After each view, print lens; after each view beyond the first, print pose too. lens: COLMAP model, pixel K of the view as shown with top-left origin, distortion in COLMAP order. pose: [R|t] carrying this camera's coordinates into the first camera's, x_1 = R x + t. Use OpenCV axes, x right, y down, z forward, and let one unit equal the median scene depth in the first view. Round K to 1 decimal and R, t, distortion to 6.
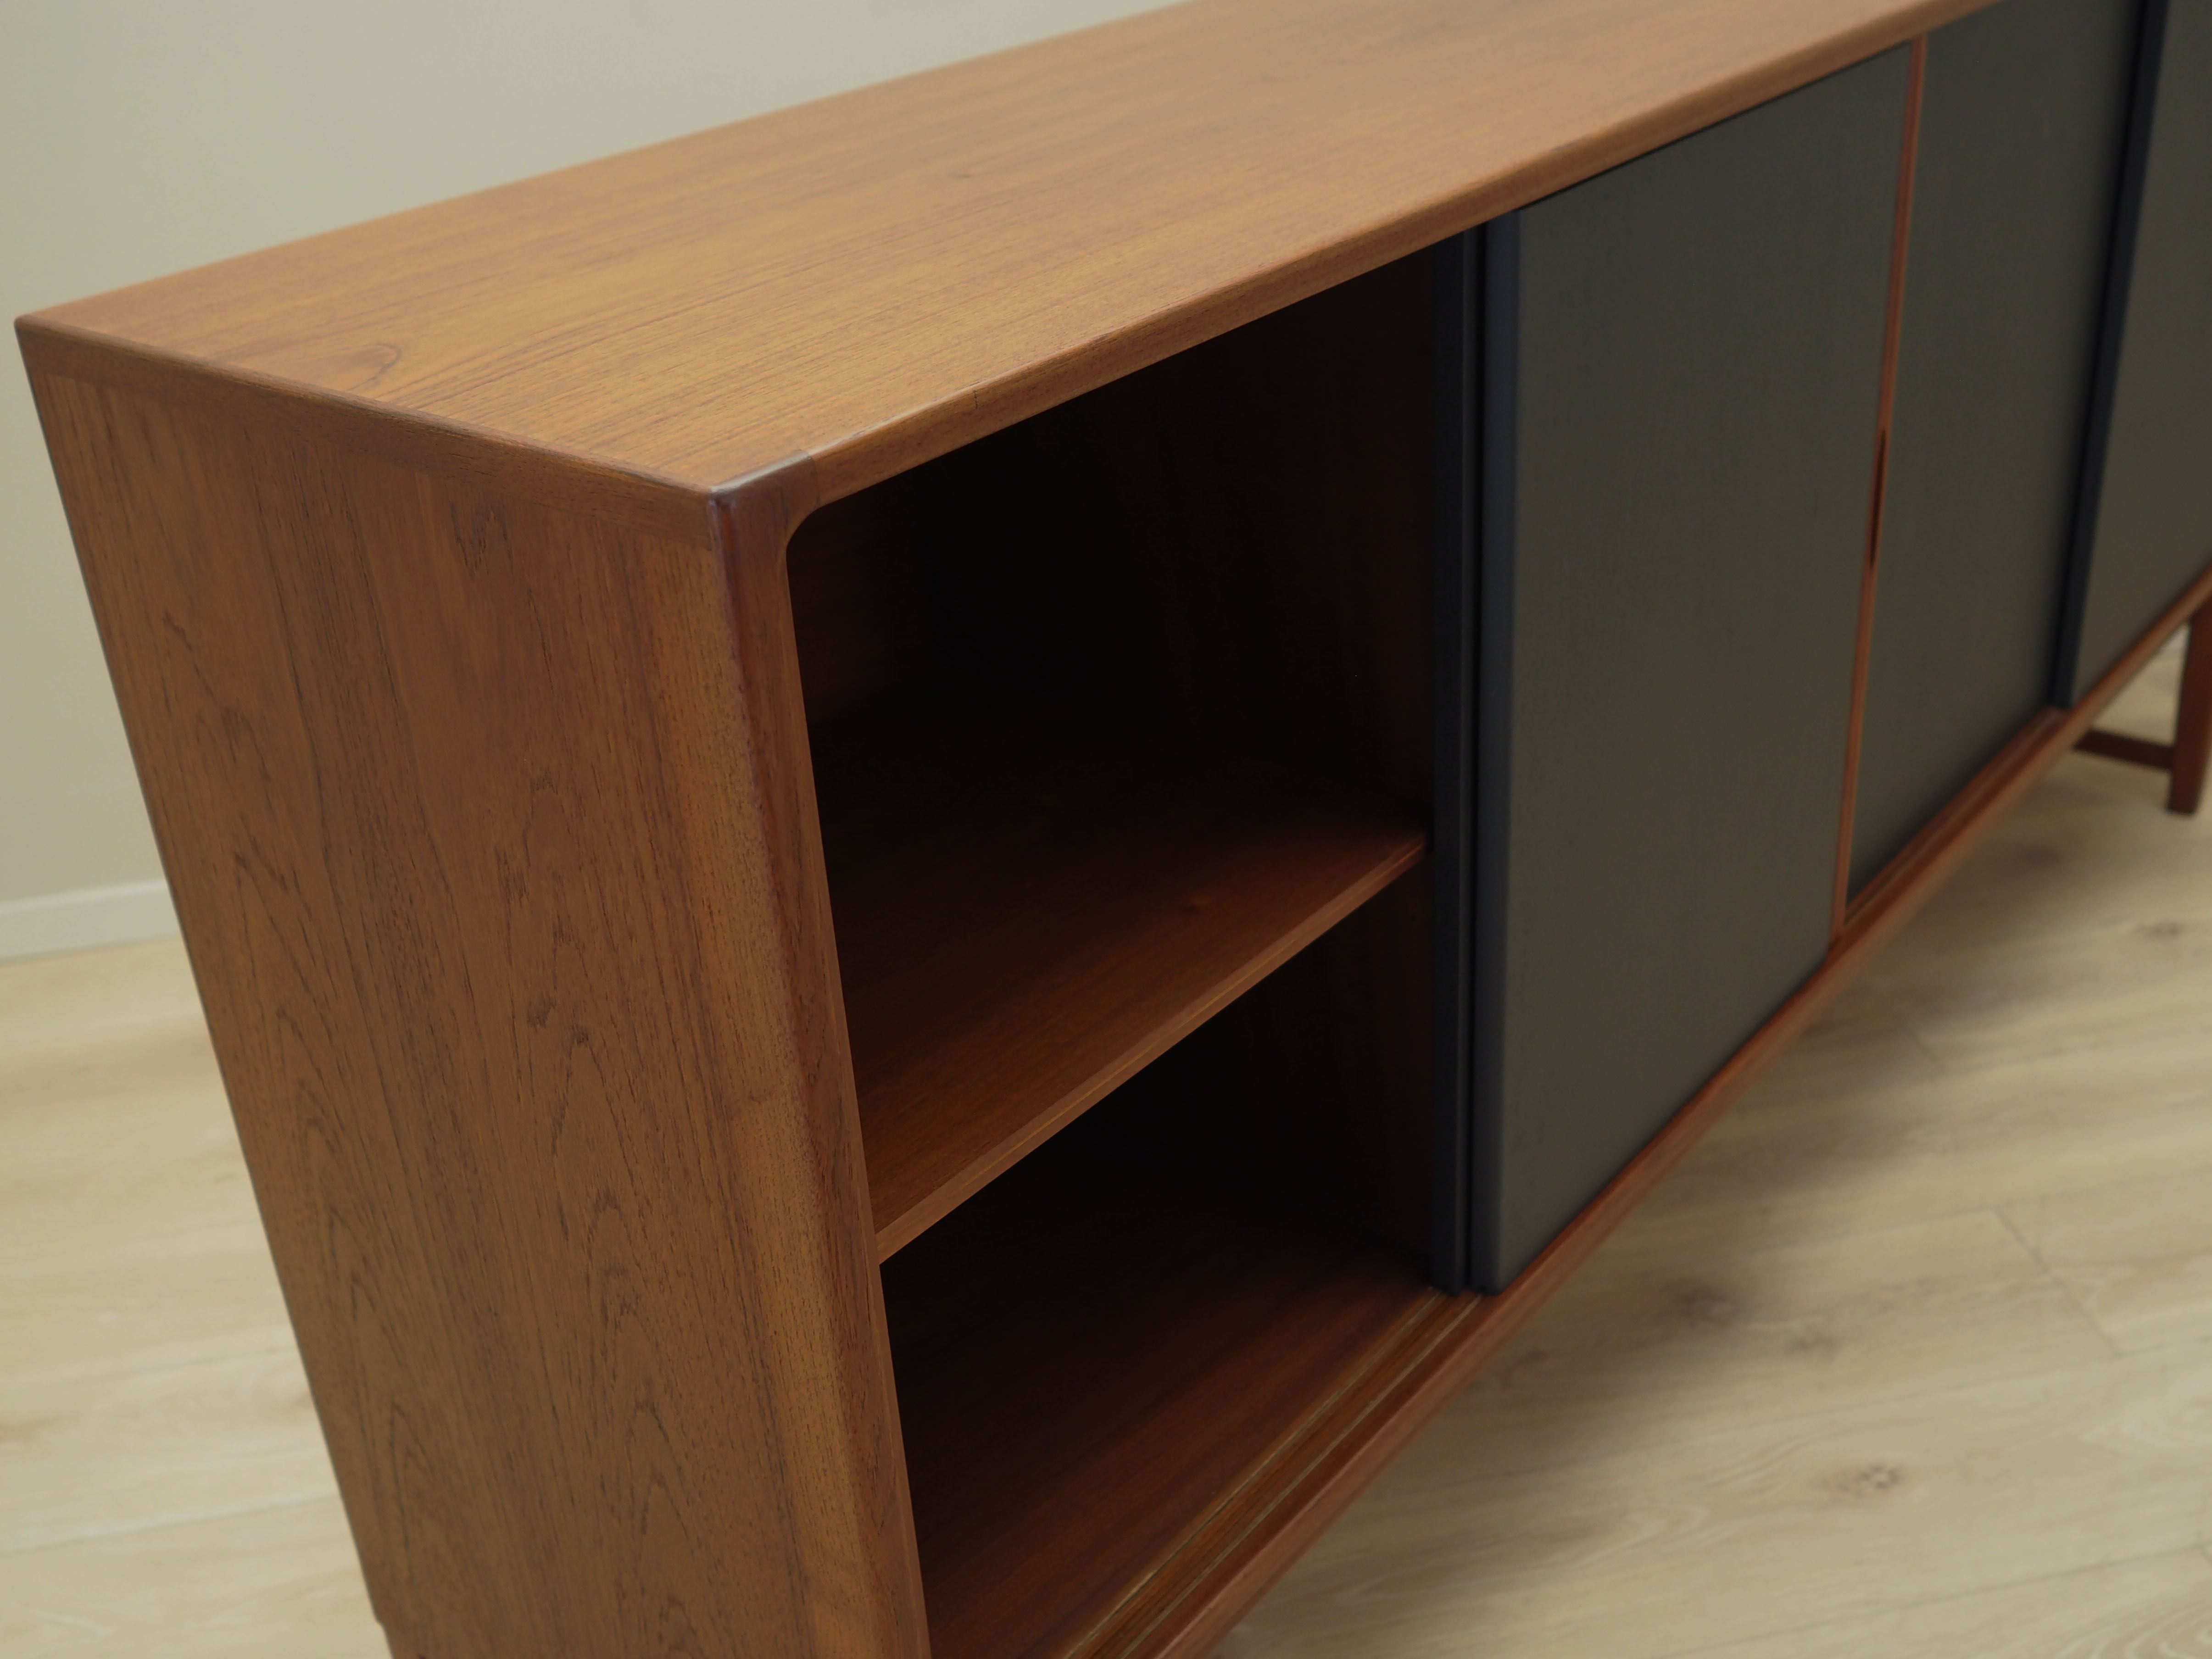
lens RADIAL K [[2389.2, 0, 1106.0], [0, 2389.2, 829.5], [0, 0, 1]] dist [-0.023702, 0.025146]
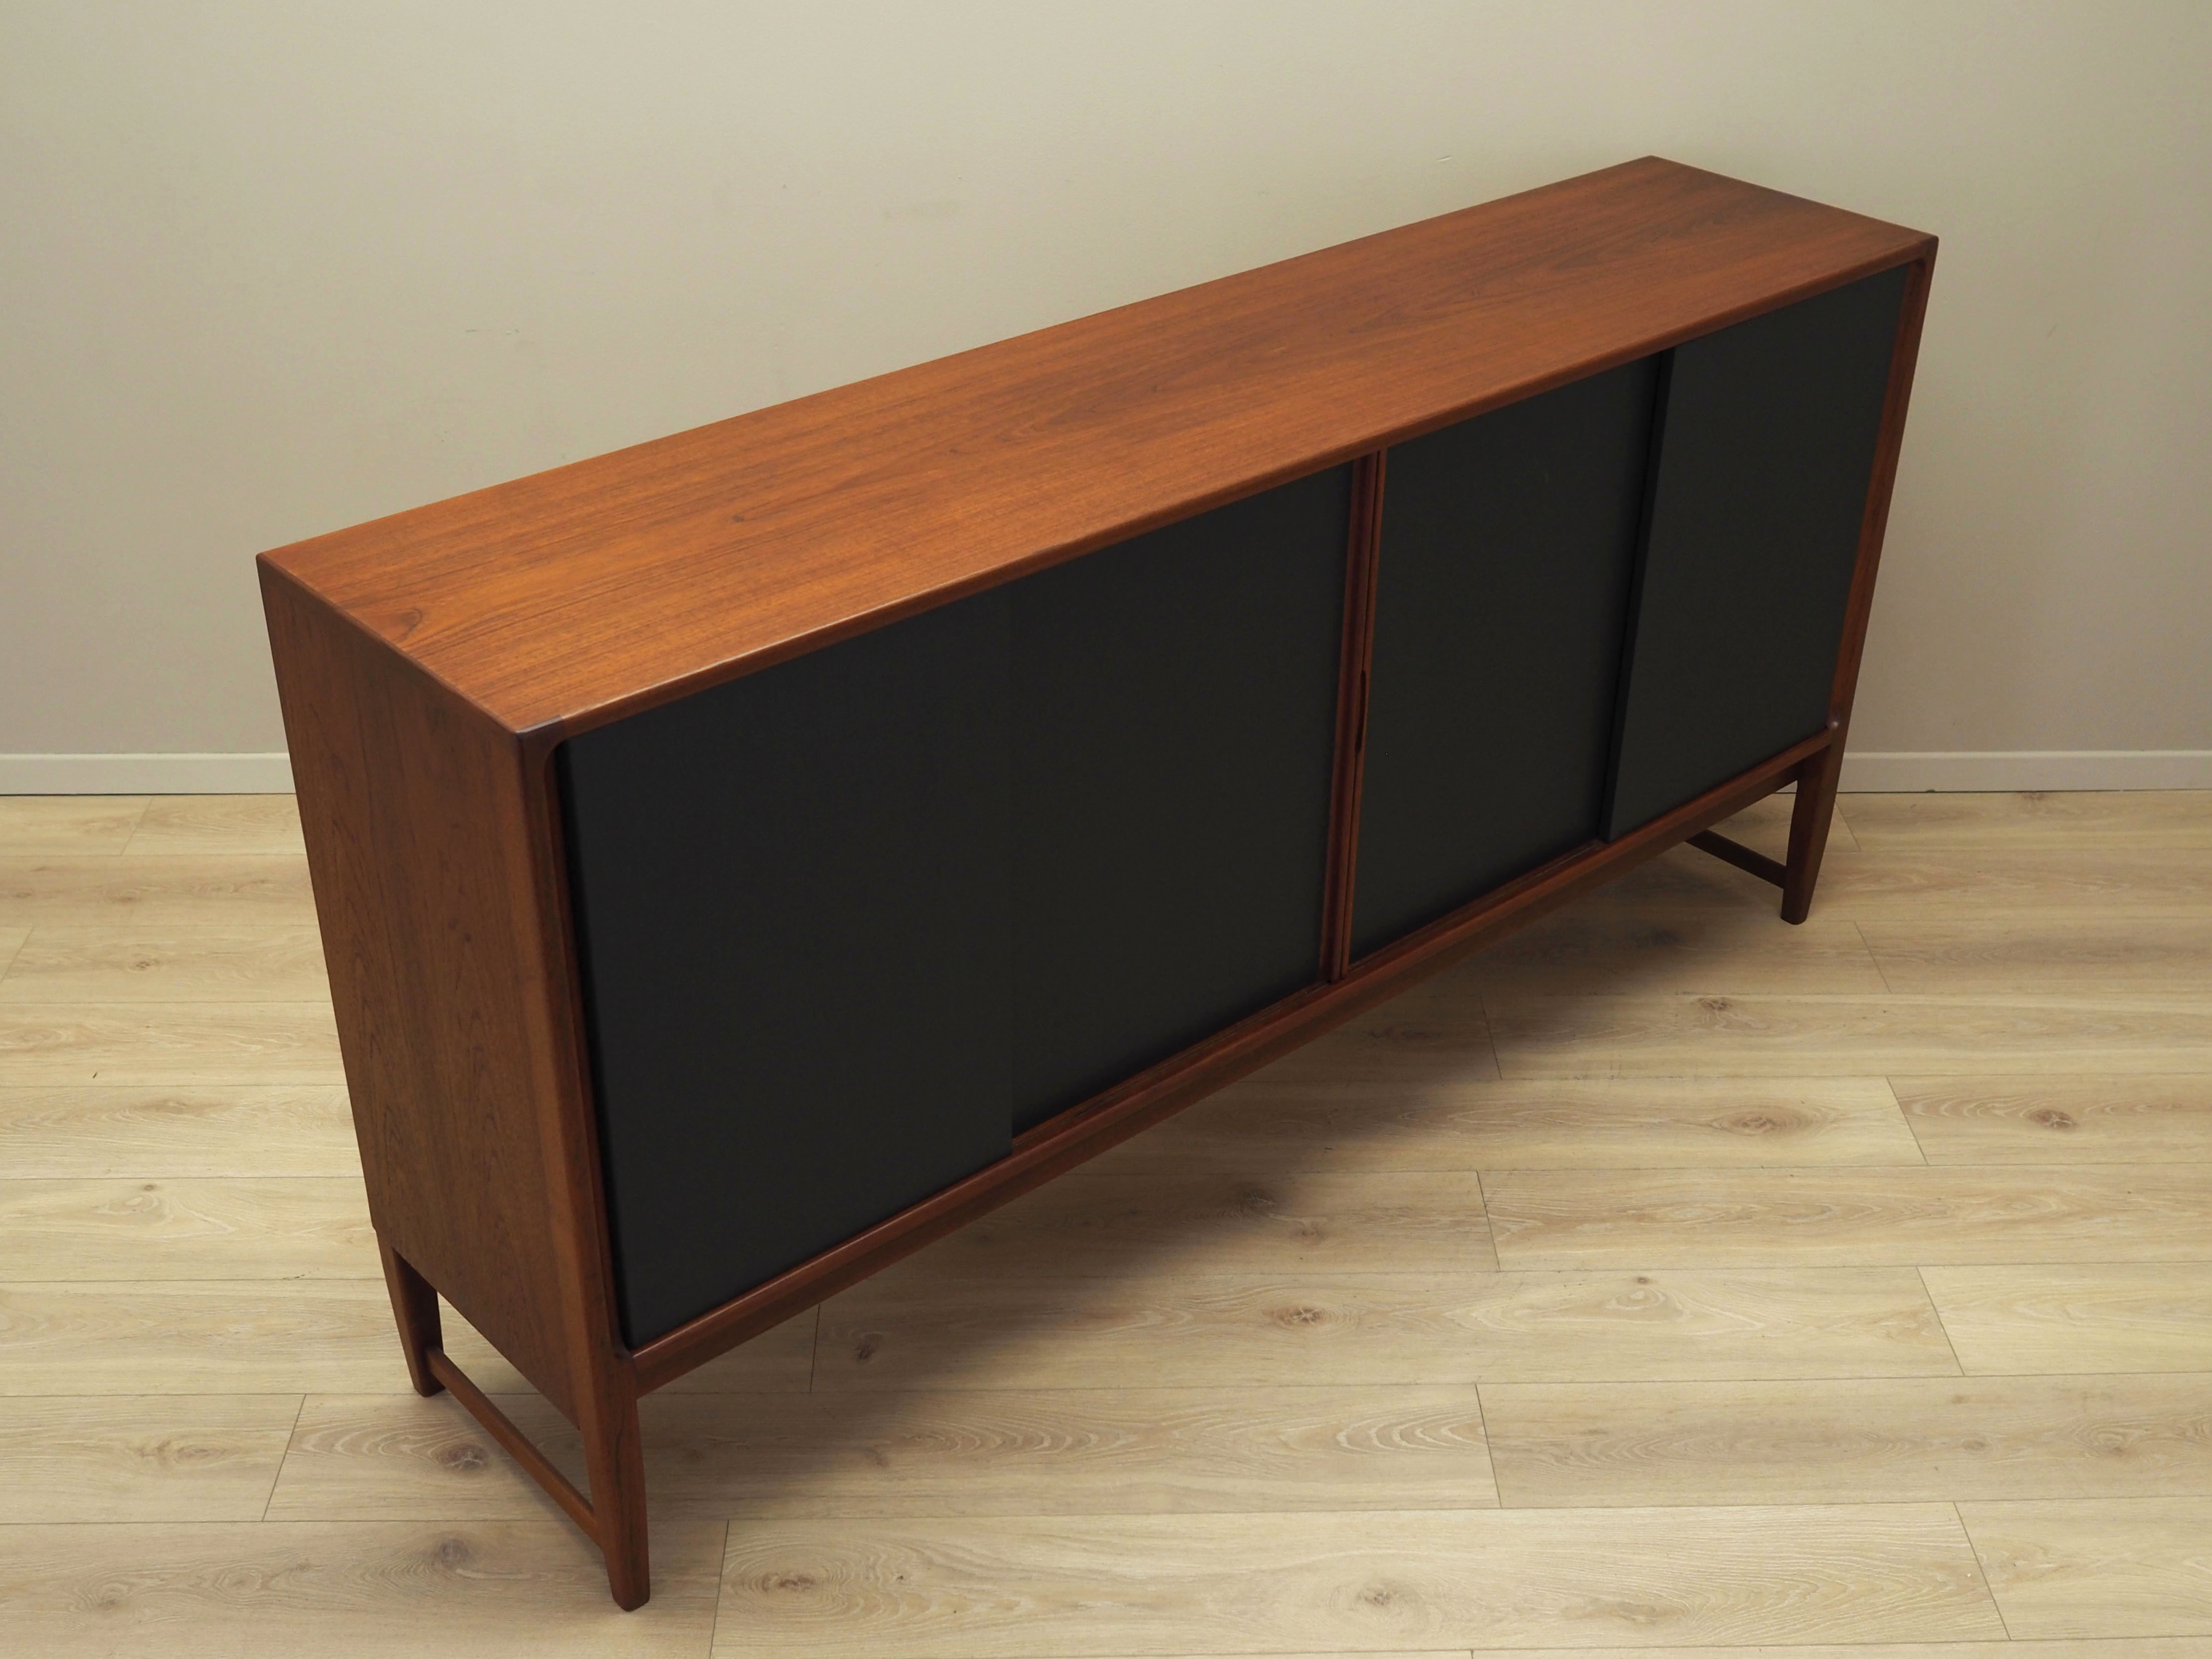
lens RADIAL K [[2595.7, 0, 1105.3], [0, 2595.7, 923.8], [0, 0, 1]] dist [-0.012136, 0.007302]
pose [[0.984088, 0.149733, -0.095662, 0.562653], [-0.141087, 0.985755, 0.091550, -0.219321], [0.108007, -0.076596, 0.991195, -1.248008]]
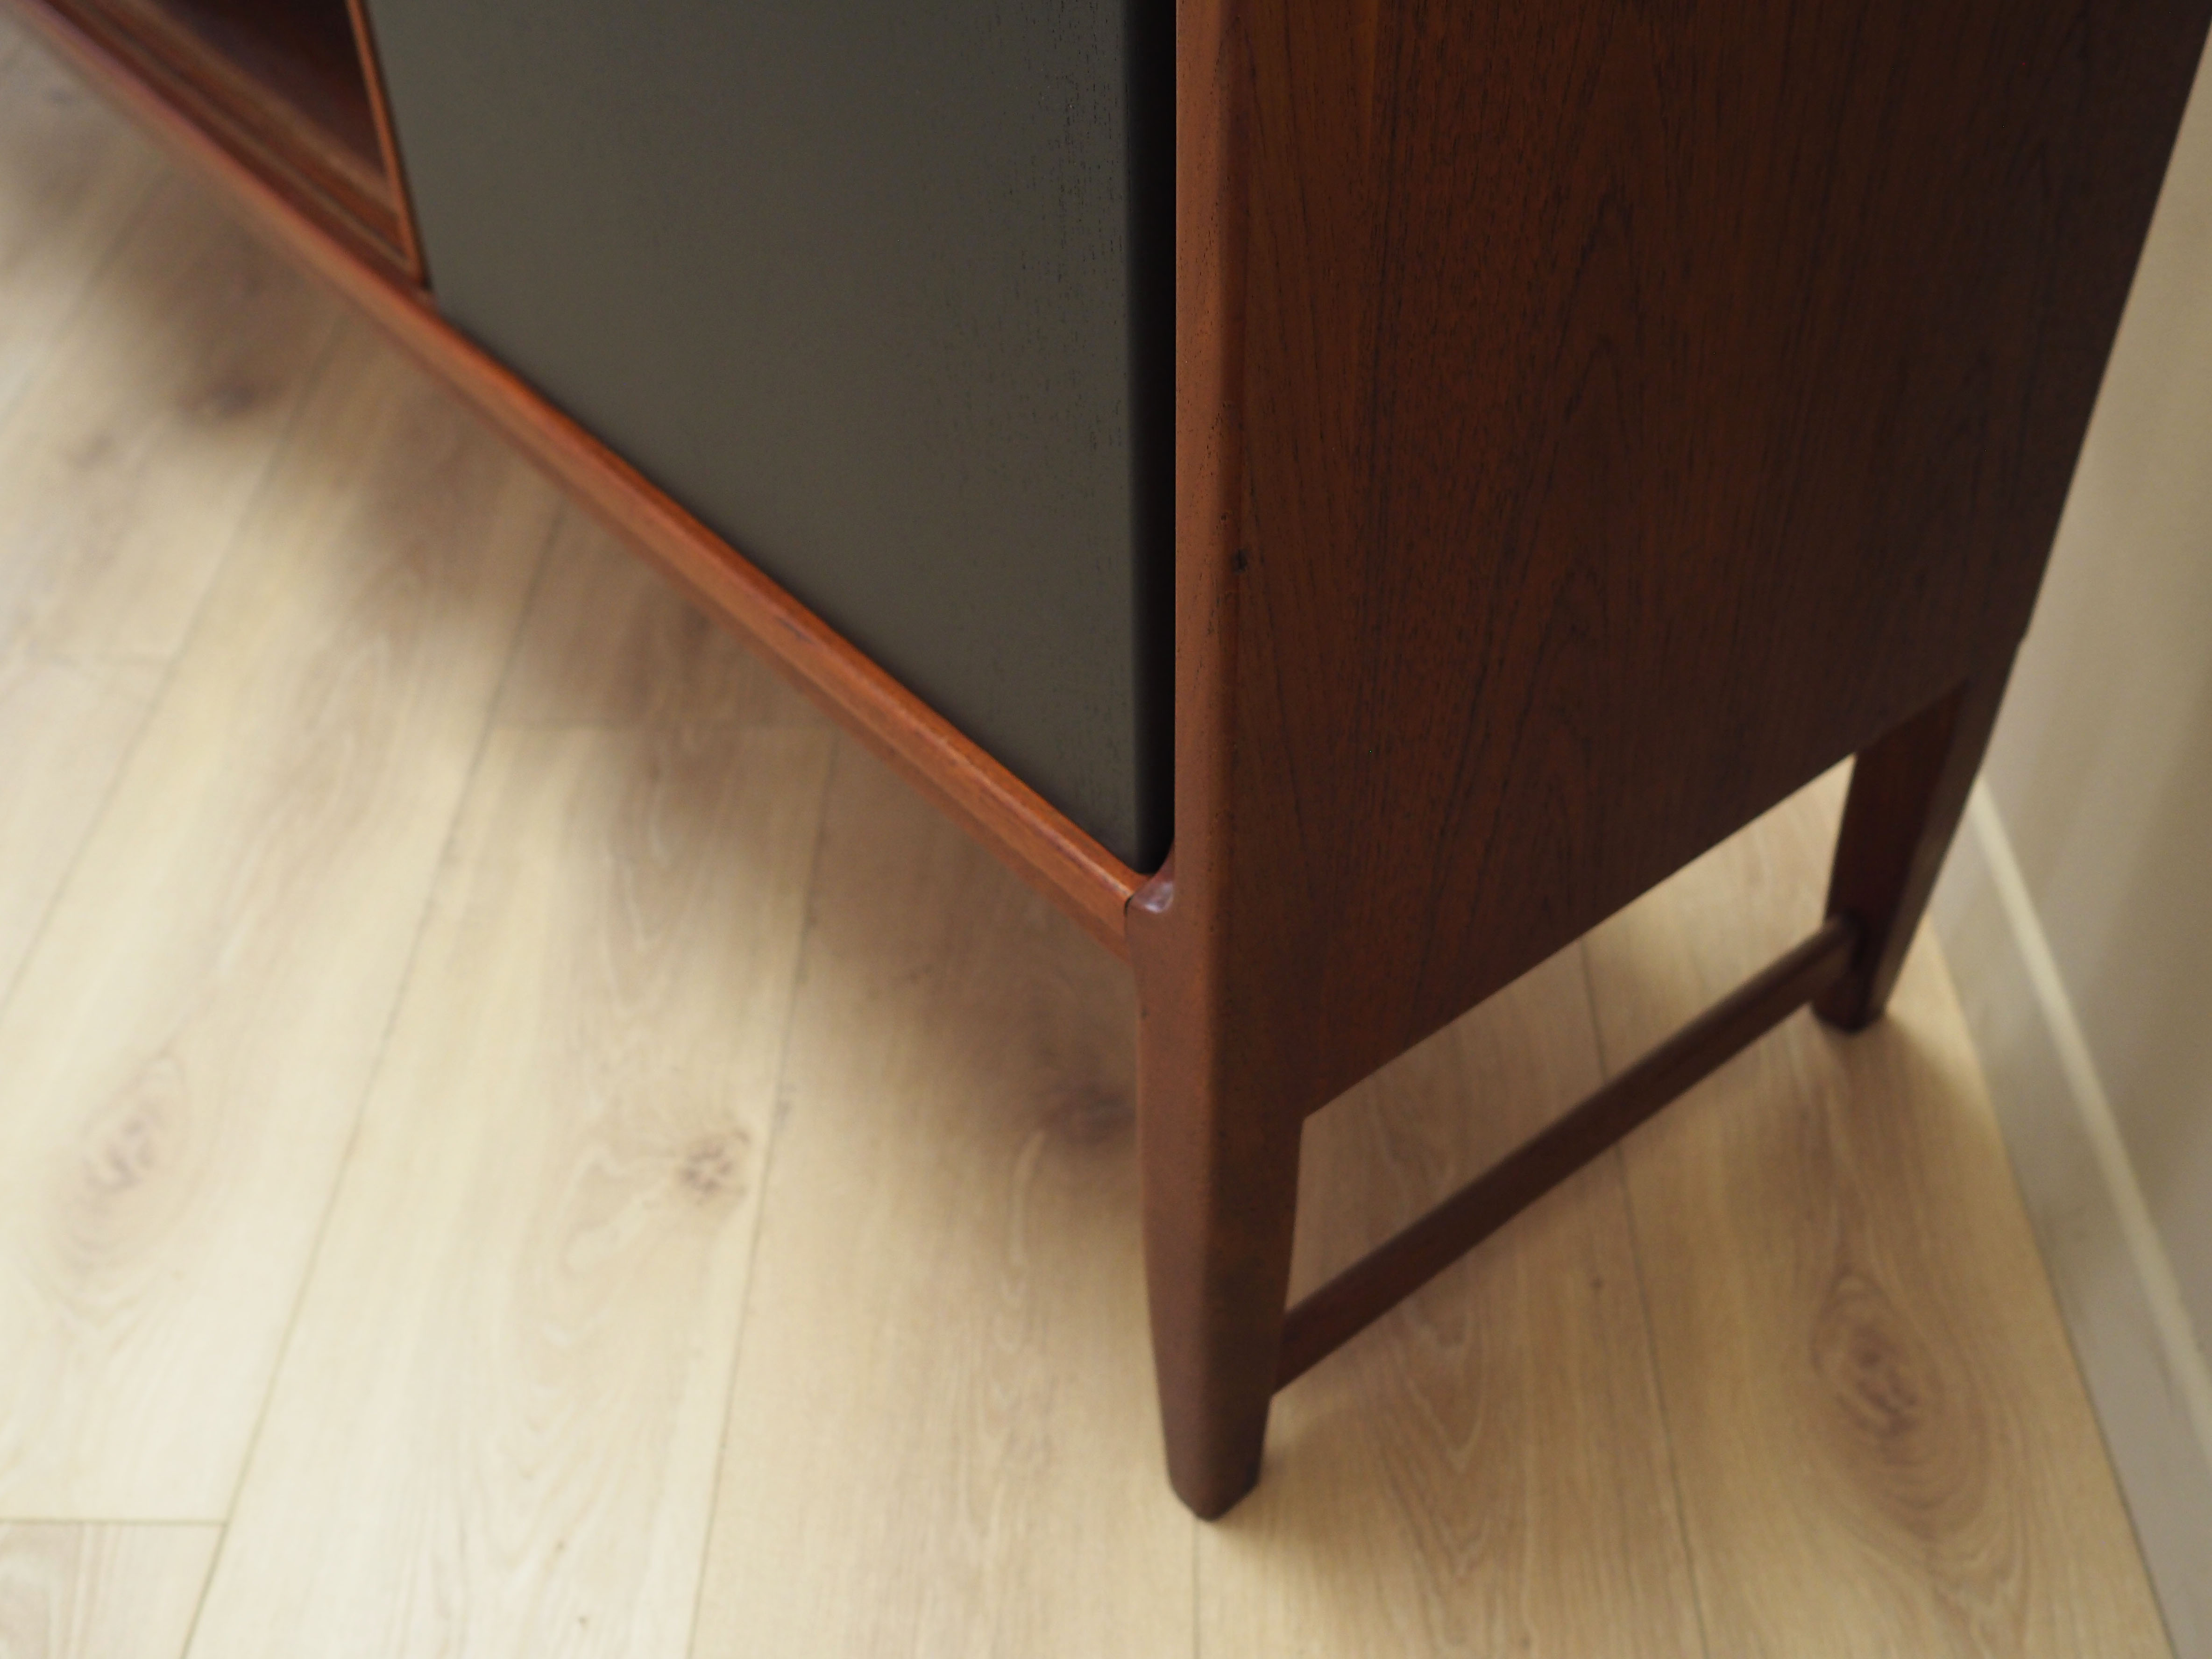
lens RADIAL K [[2389.3, 0, 1106.0], [0, 2389.3, 829.5], [0, 0, 1]] dist [-0.023702, 0.025146]
pose [[-0.199165, 0.702655, -0.683087, 1.676794], [-0.427324, 0.565018, 0.705797, -0.841296], [0.881889, 0.432470, 0.187729, 2.297597]]
